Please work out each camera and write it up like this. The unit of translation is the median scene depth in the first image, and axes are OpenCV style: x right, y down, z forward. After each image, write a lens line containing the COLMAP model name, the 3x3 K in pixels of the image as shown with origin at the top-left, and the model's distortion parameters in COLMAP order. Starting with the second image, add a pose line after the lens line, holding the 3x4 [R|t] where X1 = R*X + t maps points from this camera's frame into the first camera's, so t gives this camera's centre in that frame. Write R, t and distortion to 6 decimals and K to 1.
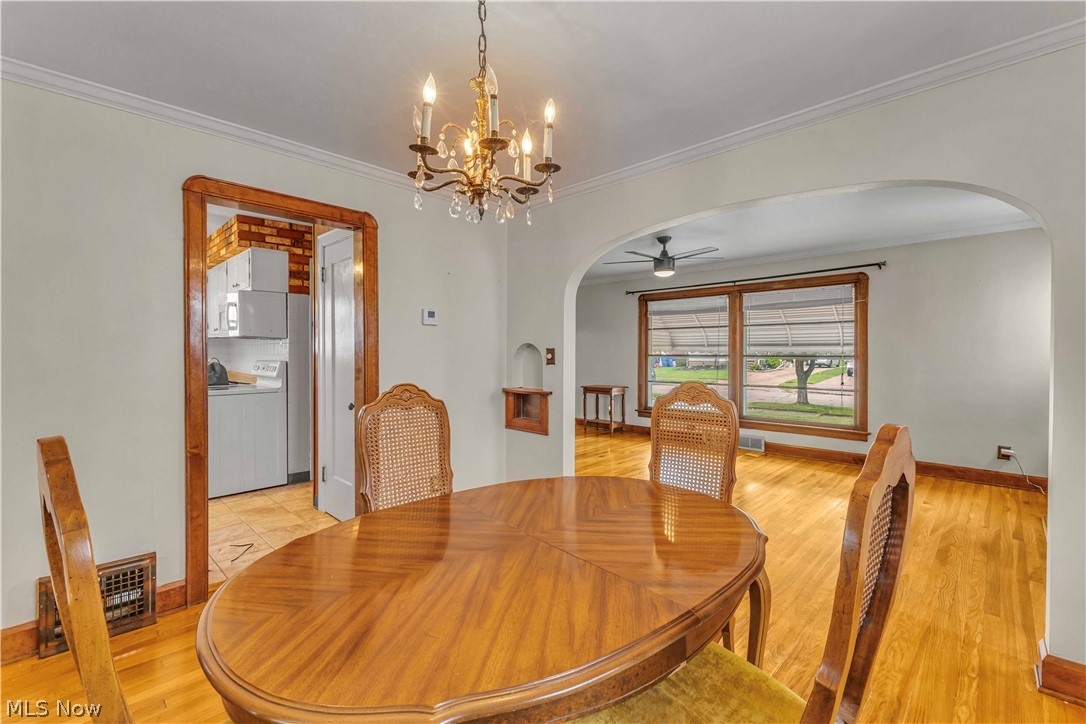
lens RADIAL K [[474.5, 0, 560.8], [0, 474.5, 345.2], [0, 0, 1]] dist [0.000498, -0.000136]
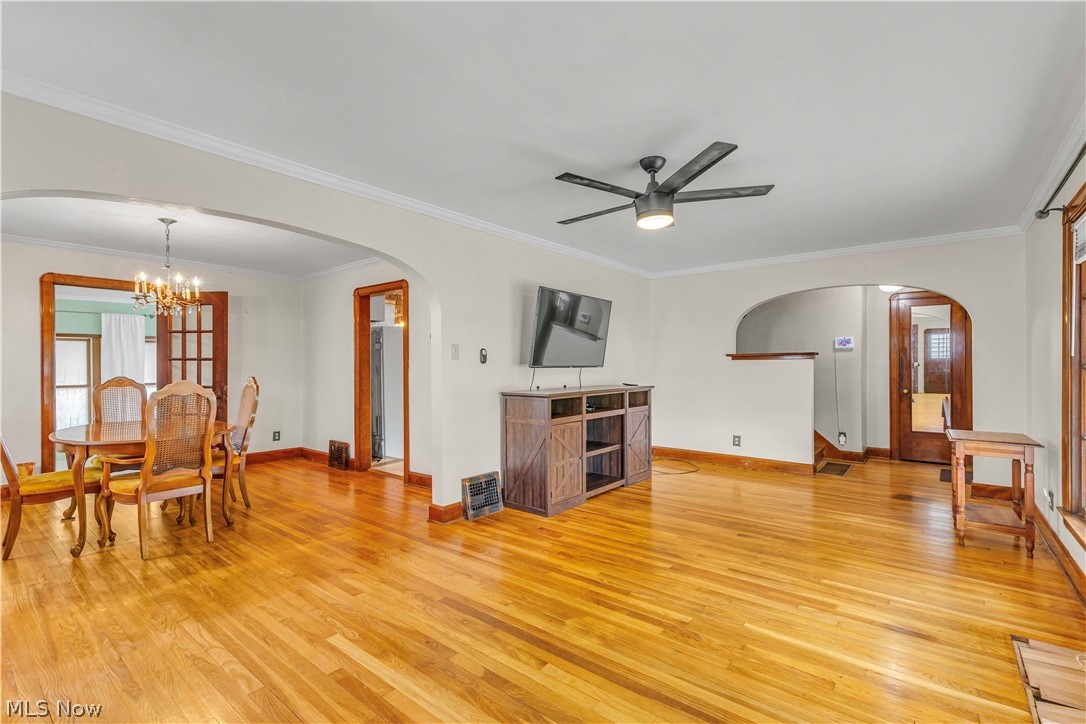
lens RADIAL K [[476.8, 0, 543.0], [0, 476.8, 365.1], [0, 0, 1]] dist [0.003745, 0.000273]
pose [[0.069220, -0.004430, -0.997592, 0.597865], [0.015462, 0.999875, -0.003367, 0.017410], [0.997482, -0.015192, 0.069280, 0.636198]]
